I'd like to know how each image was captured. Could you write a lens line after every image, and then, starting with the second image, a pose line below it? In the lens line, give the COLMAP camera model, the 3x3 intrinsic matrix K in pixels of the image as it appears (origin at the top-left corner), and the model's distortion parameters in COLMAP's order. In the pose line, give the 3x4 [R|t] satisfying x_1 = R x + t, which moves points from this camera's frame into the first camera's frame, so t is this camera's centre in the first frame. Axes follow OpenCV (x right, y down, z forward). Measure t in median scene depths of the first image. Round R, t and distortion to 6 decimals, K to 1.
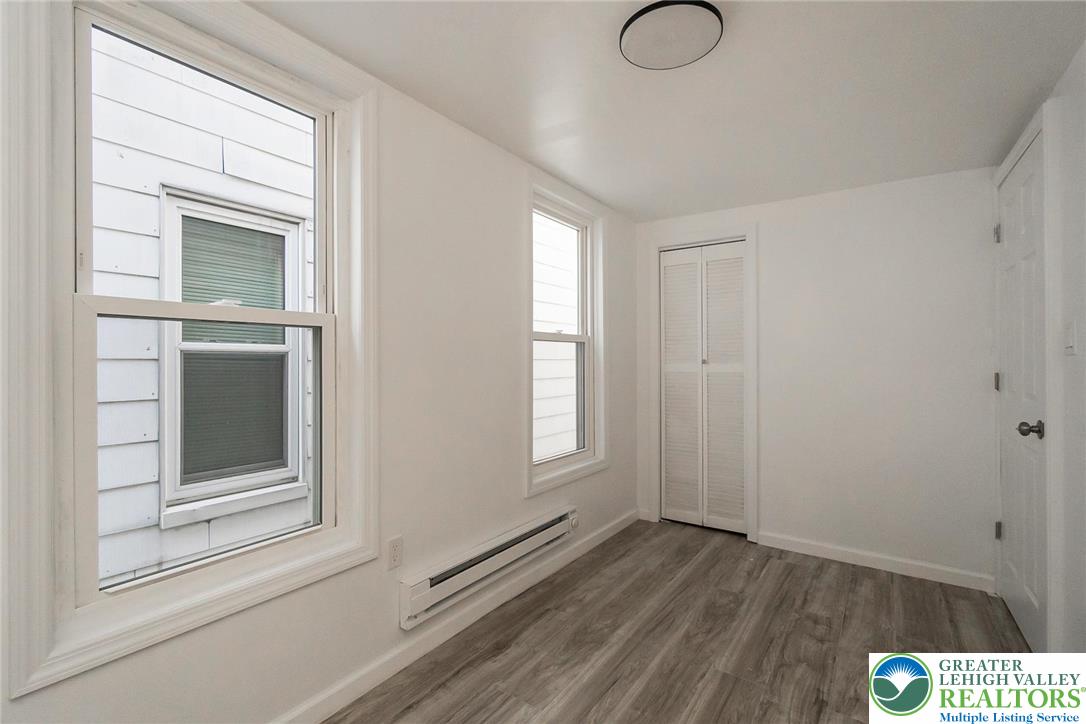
lens RADIAL K [[494.1, 0, 540.5], [0, 494.1, 370.6], [0, 0, 1]] dist [0.000478, 0.002114]
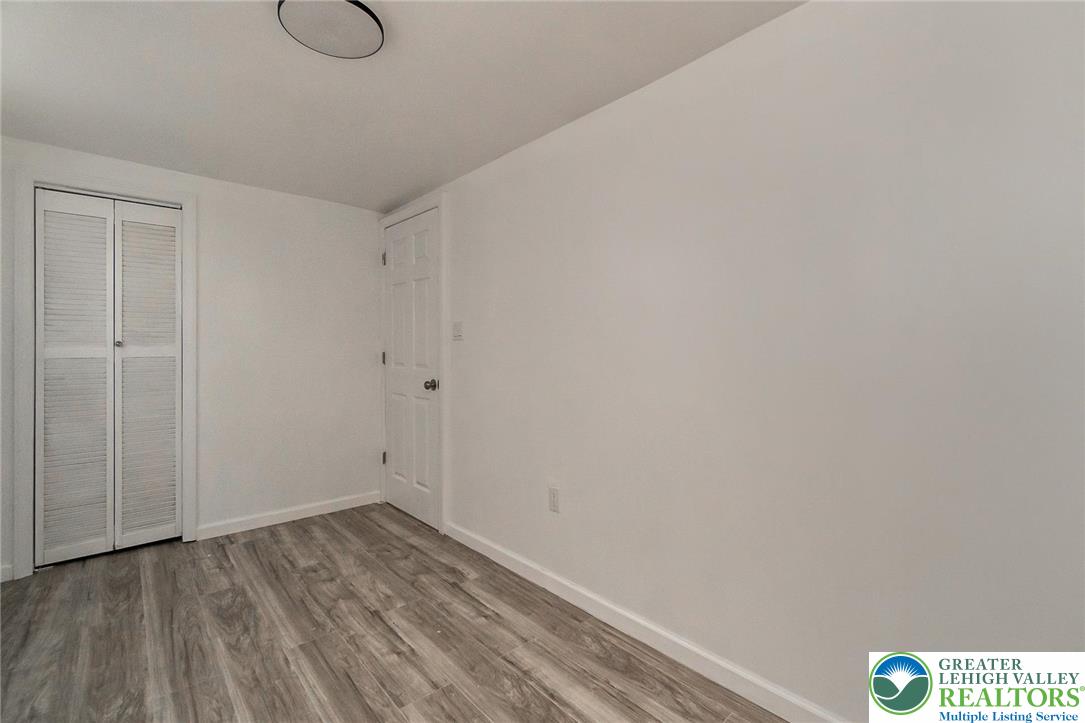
lens RADIAL K [[469.5, 0, 546.0], [0, 469.5, 352.8], [0, 0, 1]] dist [-0.000068, 0.000070]
pose [[0.227976, -0.014389, 0.973560, -0.334945], [0.019206, 0.999763, 0.010279, 0.001992], [-0.973477, 0.016355, 0.228199, 0.199132]]
